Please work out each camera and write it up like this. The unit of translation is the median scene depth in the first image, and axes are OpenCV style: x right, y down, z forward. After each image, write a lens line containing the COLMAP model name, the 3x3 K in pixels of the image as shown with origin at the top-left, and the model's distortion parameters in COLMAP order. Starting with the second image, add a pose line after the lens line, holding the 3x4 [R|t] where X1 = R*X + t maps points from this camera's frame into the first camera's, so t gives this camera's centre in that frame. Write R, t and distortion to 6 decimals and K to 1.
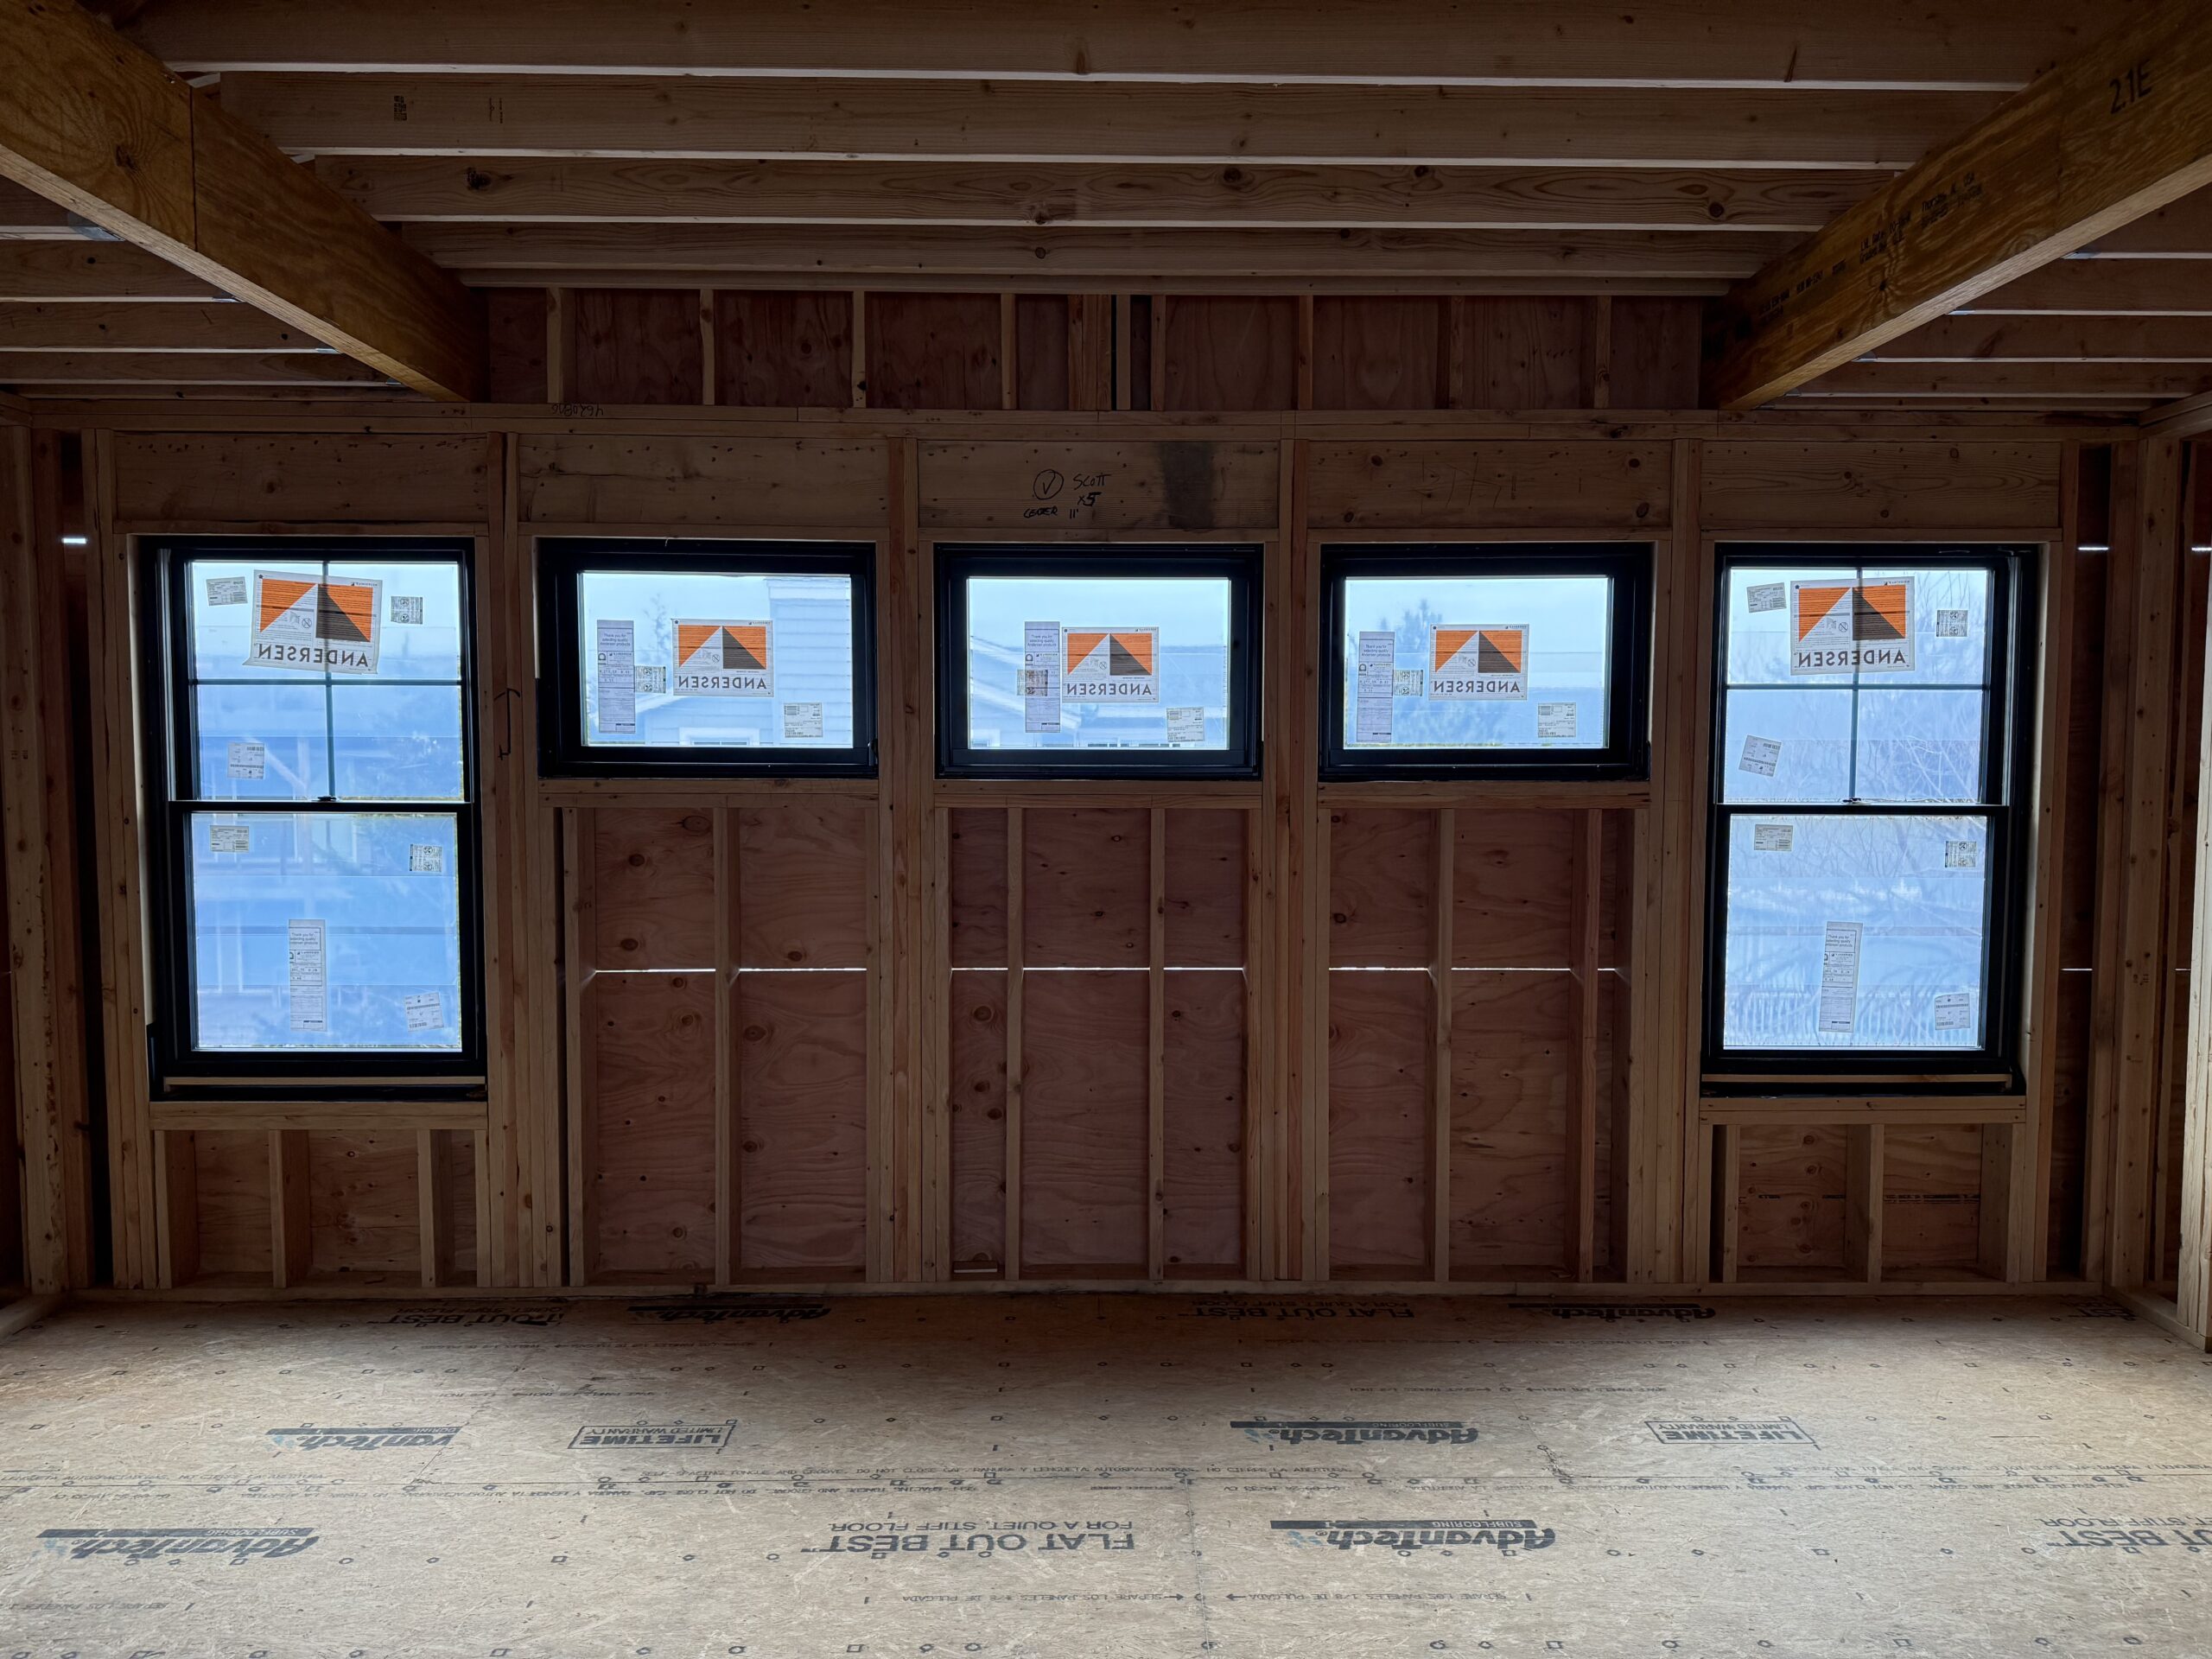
lens RADIAL K [[1542.7, 0, 1102.3], [0, 1542.7, 810.7], [0, 0, 1]] dist [0.068706, -0.071040]
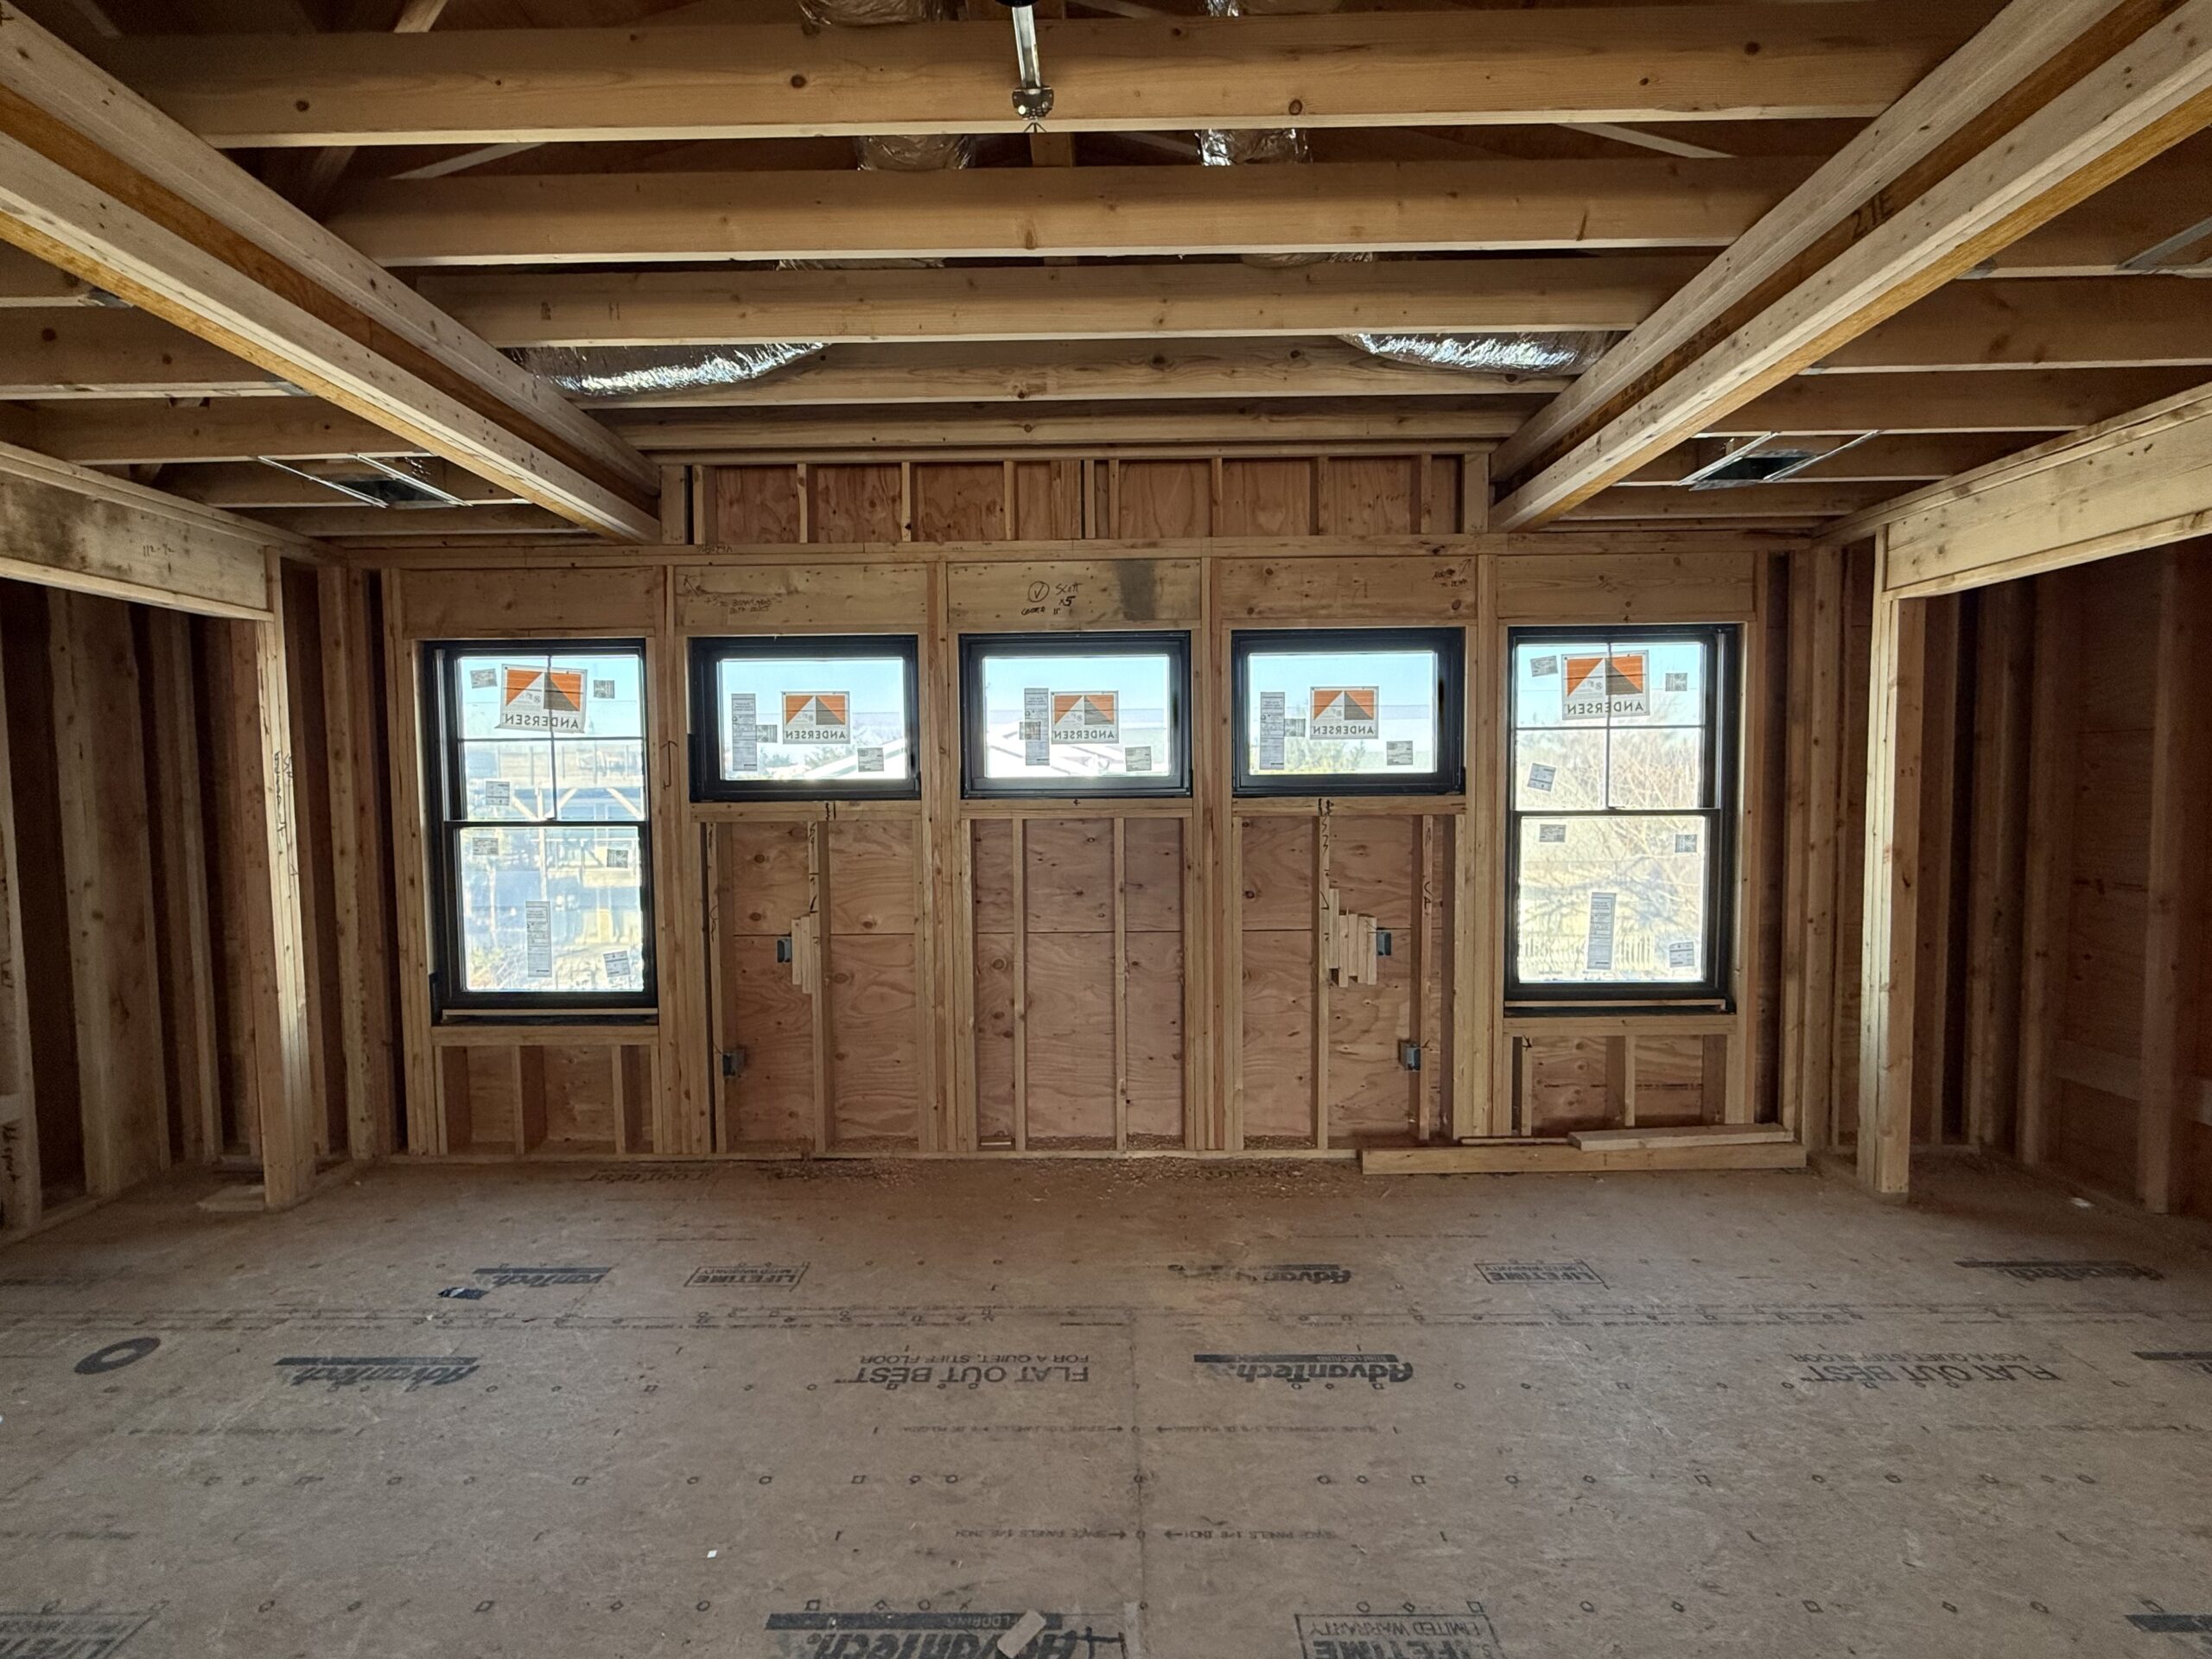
lens RADIAL K [[884.7, 0, 1098.6], [0, 884.7, 819.3], [0, 0, 1]] dist [0.000424, 0.000032]
pose [[0.999514, -0.012143, -0.028728, 0.041133], [0.011779, 0.999848, -0.012818, 0.009792], [0.028879, 0.012473, 0.999505, 0.188439]]
